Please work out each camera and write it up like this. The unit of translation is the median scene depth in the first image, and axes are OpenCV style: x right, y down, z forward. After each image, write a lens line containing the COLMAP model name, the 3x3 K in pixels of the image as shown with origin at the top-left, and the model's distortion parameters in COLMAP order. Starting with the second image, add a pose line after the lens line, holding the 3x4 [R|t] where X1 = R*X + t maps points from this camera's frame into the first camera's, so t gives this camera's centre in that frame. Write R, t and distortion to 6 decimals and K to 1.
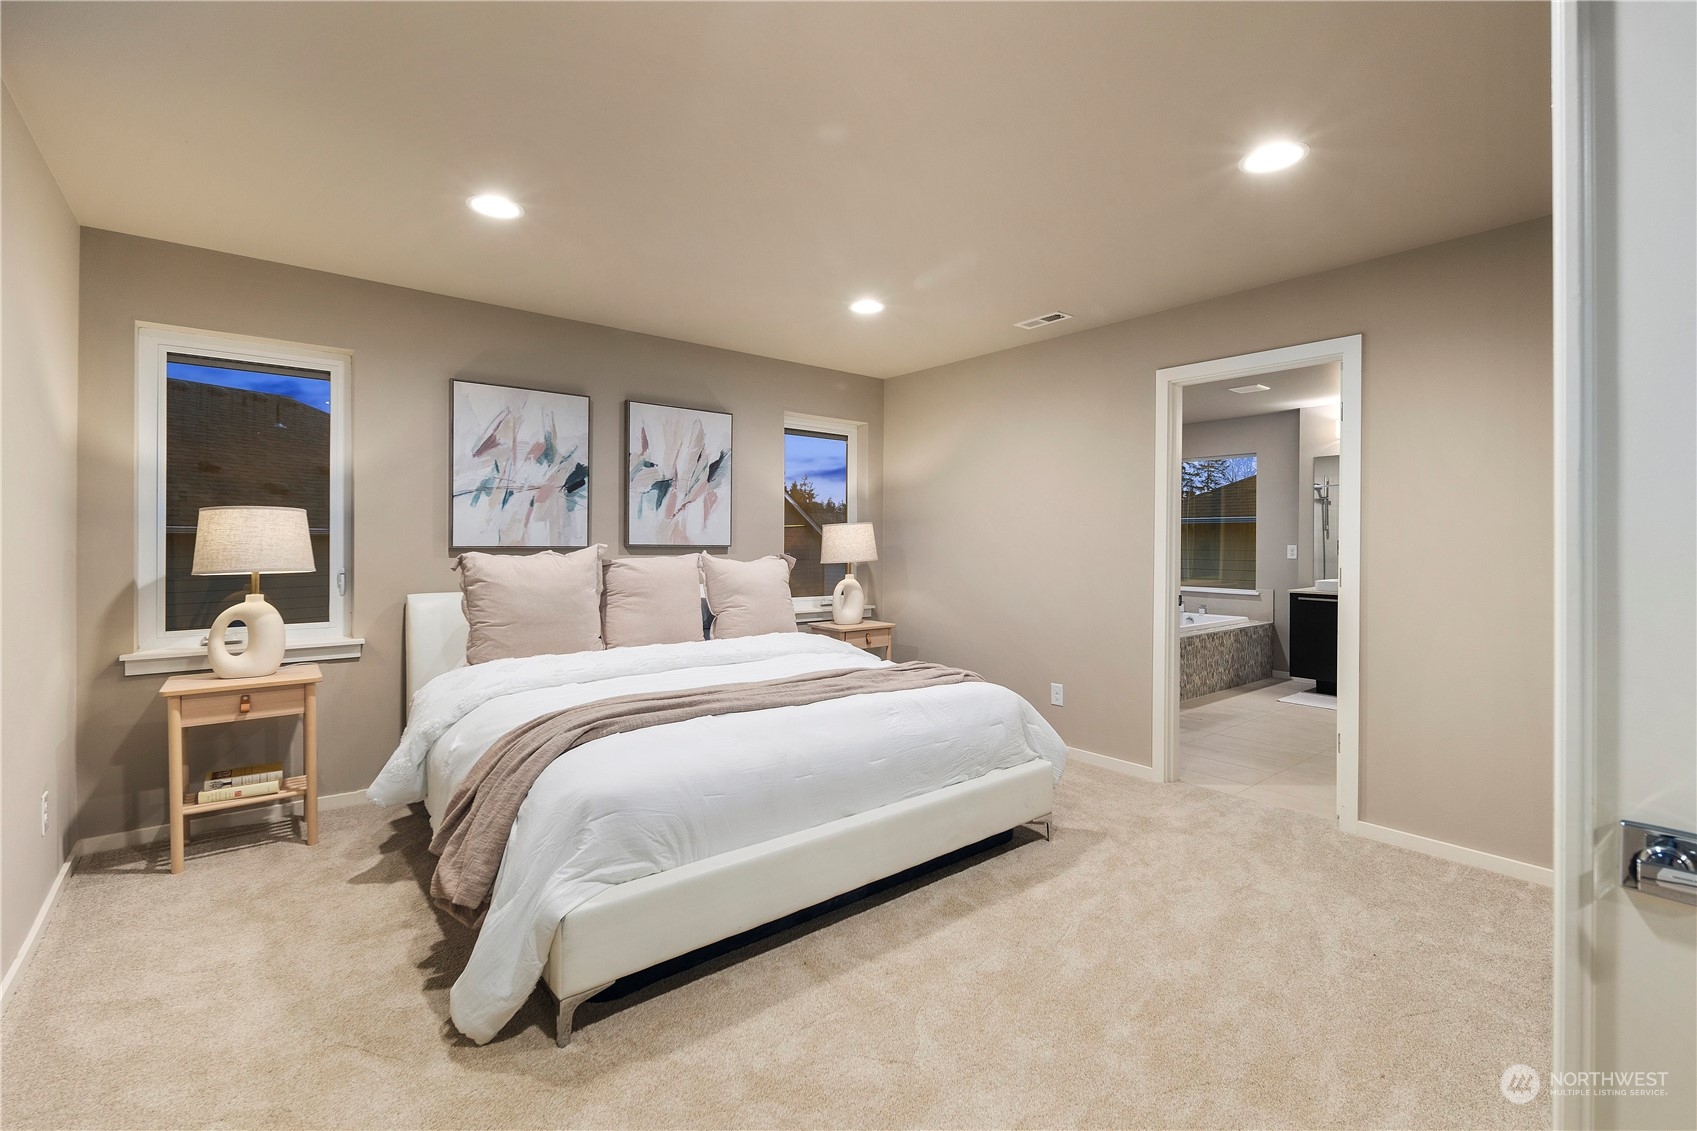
lens RADIAL K [[744.2, 0, 792.2], [0, 744.2, 540.4], [0, 0, 1]] dist [0.010066, -0.005310]
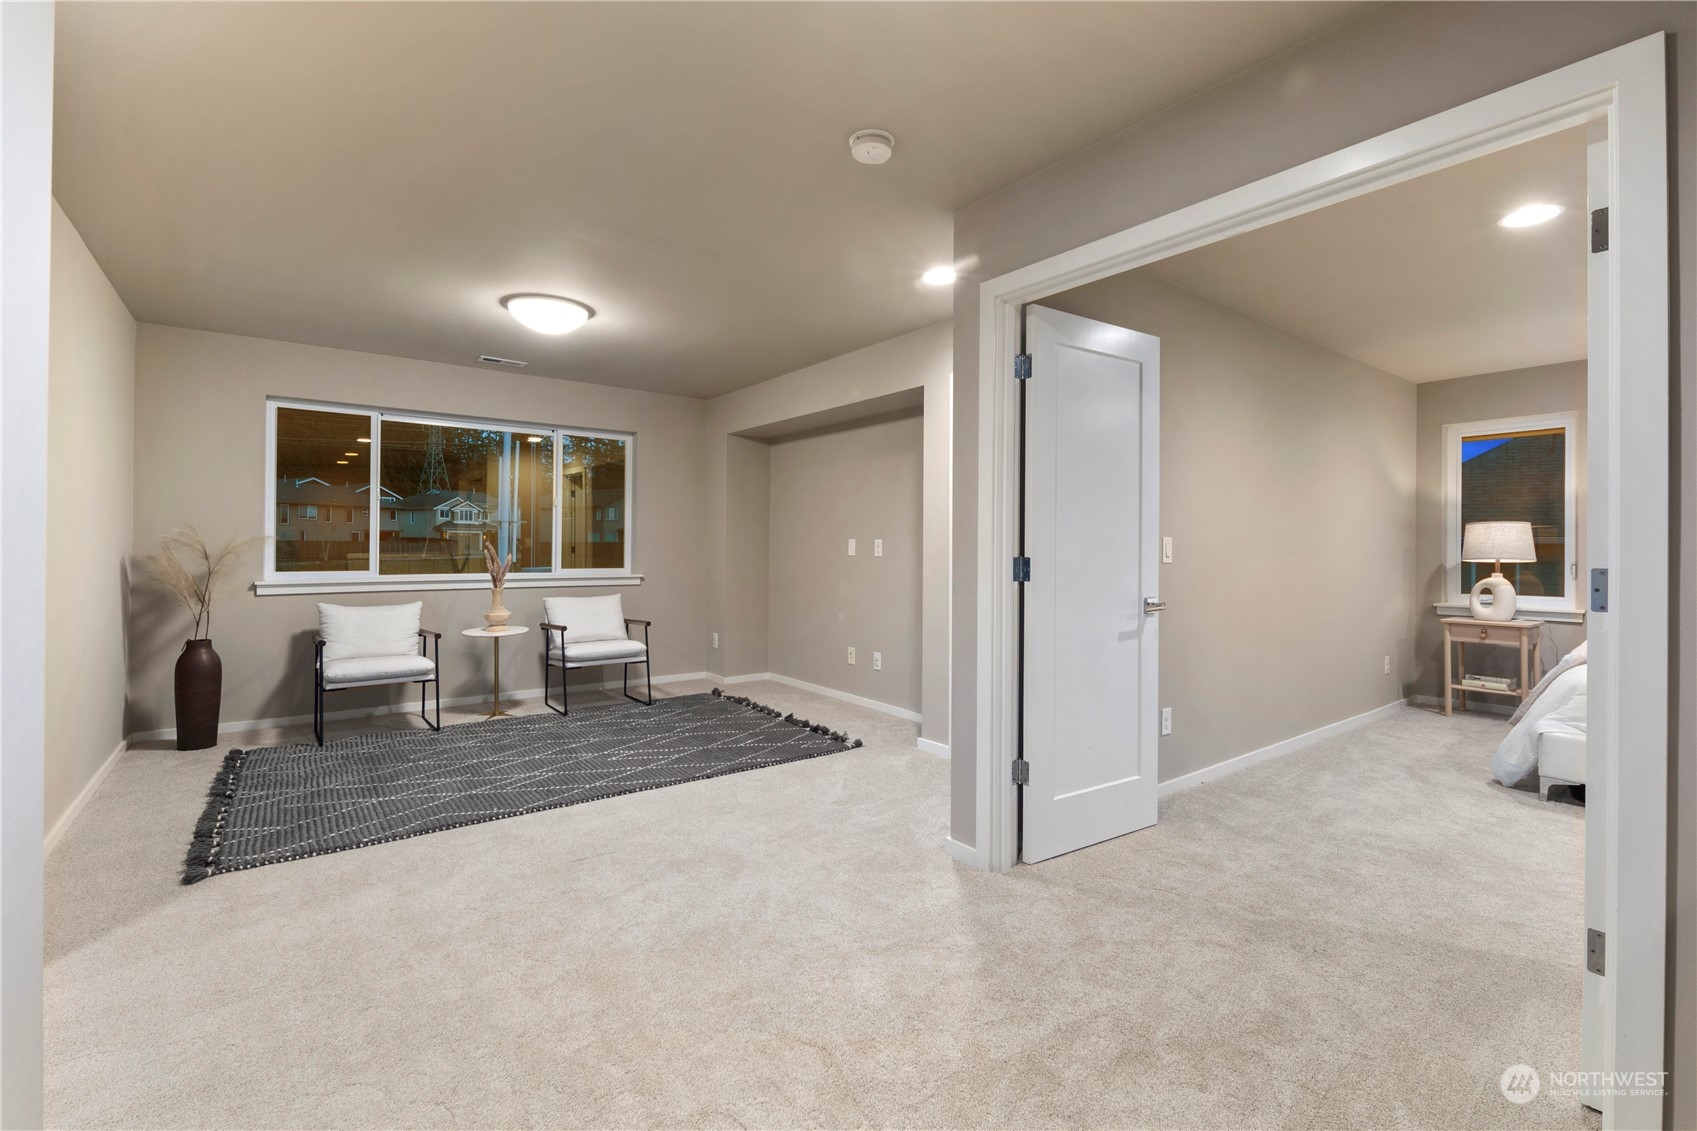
lens RADIAL K [[744.2, 0, 838.0], [0, 744.2, 551.5], [0, 0, 1]] dist [0.010066, -0.005310]
pose [[-0.015017, 0.009162, -0.999845, 1.028729], [-0.011408, 0.999891, 0.009334, 0.023054], [0.999822, 0.011546, -0.014911, -0.491946]]
